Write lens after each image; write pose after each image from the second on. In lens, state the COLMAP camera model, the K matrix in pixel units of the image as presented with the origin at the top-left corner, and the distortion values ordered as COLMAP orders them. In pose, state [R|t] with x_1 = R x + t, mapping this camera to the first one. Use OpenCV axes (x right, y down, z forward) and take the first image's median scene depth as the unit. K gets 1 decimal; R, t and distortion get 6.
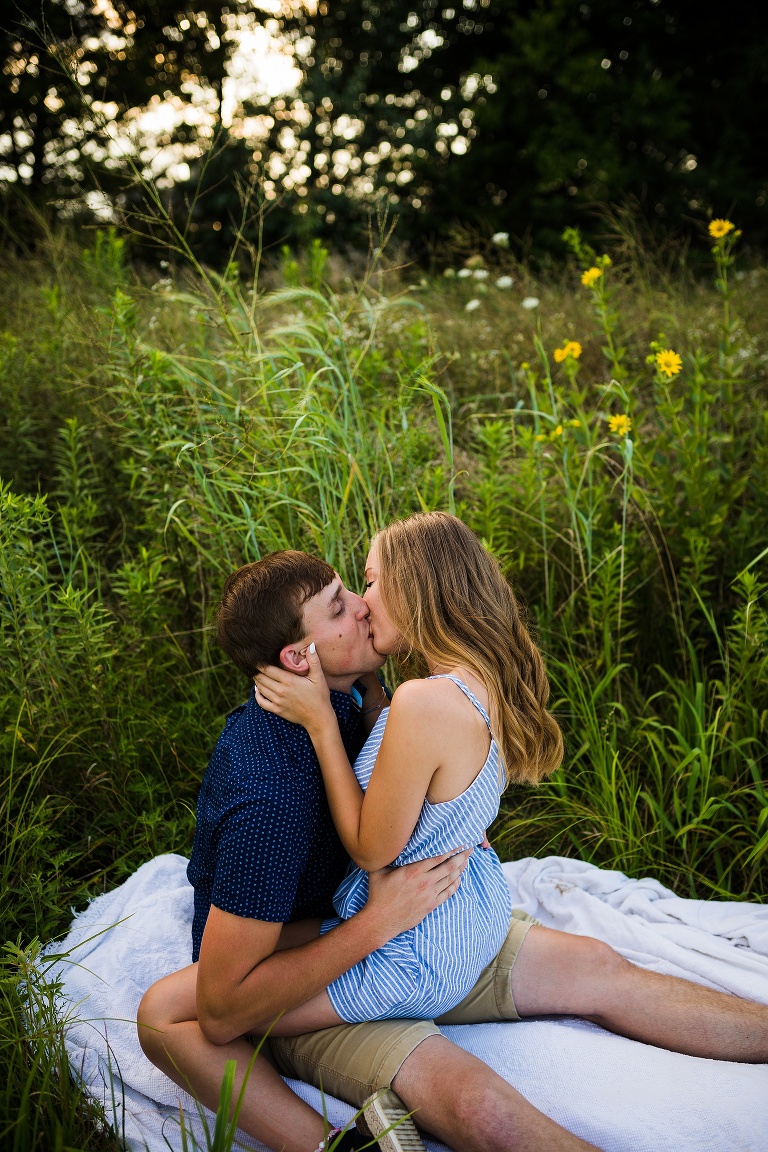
lens RADIAL K [[1095.7, 0, 385.3], [0, 1095.7, 577.5], [0, 0, 1]] dist [-0.042844, 0.028338]
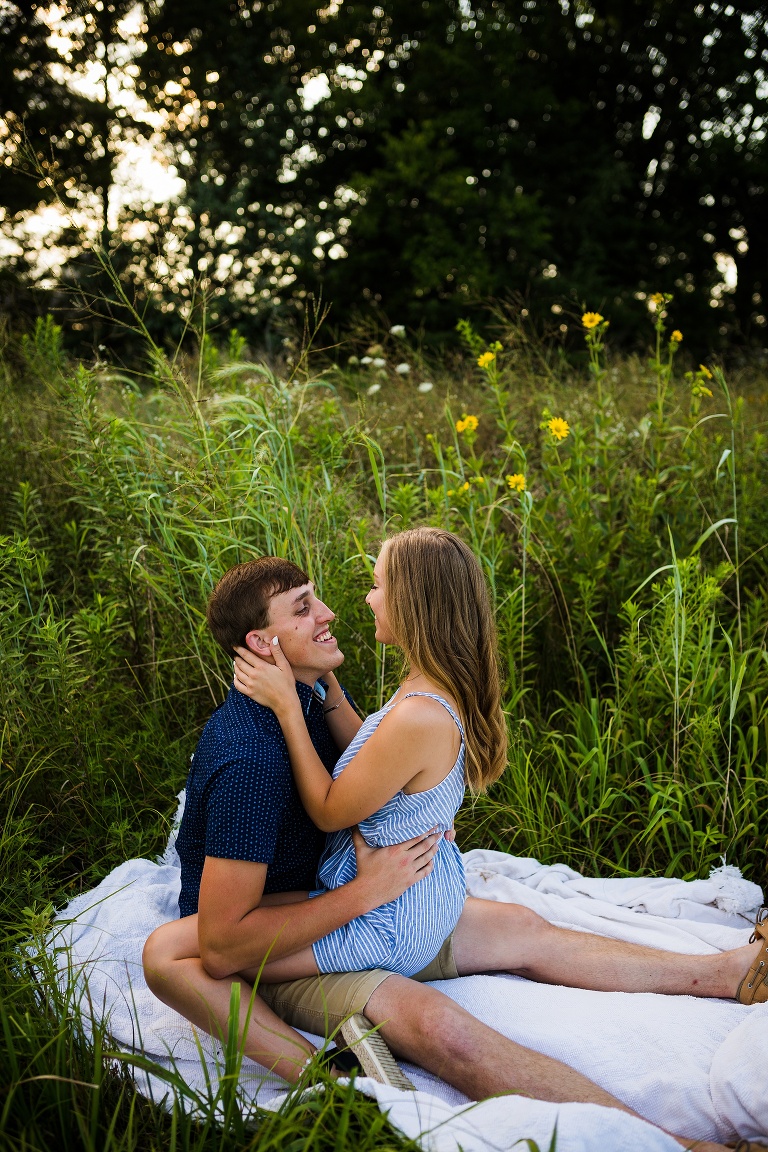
lens RADIAL K [[1095.7, 0, 385.3], [0, 1095.7, 577.5], [0, 0, 1]] dist [-0.042844, 0.028338]
pose [[0.993406, -0.014188, 0.113769, -0.059031], [0.024239, 0.995873, -0.087456, 0.060225], [-0.112059, 0.089637, 0.989650, -0.129885]]
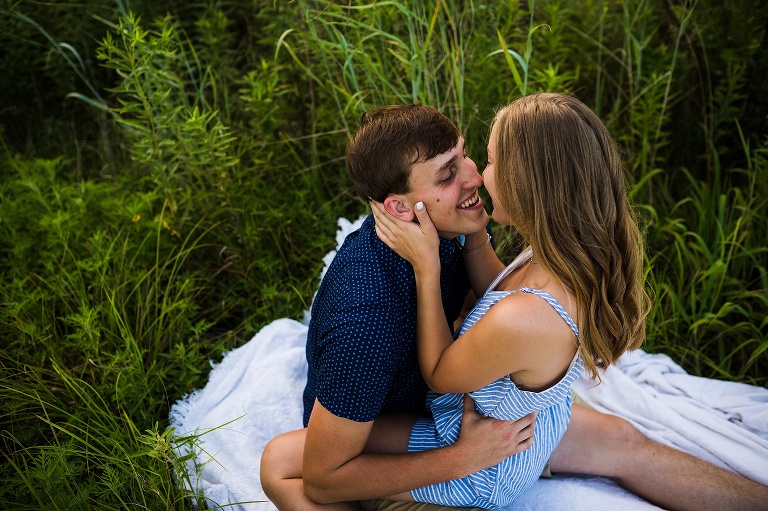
lens RADIAL K [[730.5, 0, 384.0], [0, 730.5, 255.5], [0, 0, 1]] dist [-0.042844, 0.028338]
pose [[0.995192, 0.045897, -0.086521, -0.008440], [-0.017216, 0.951623, 0.306787, -0.071245], [0.096416, -0.303822, 0.947838, 0.183898]]
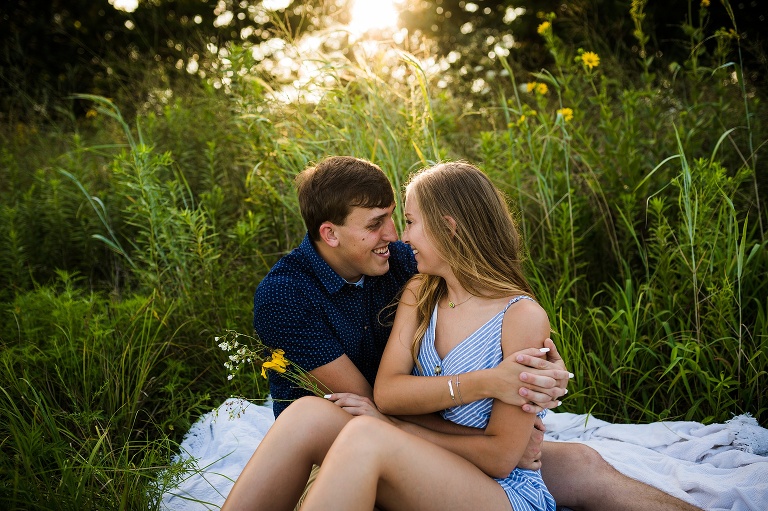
lens RADIAL K [[730.5, 0, 384.0], [0, 730.5, 255.5], [0, 0, 1]] dist [-0.042844, 0.028338]
pose [[0.992813, -0.032314, -0.115233, 0.078331], [0.016245, 0.990334, -0.137752, 0.177707], [0.118571, 0.134890, 0.983741, 0.031450]]
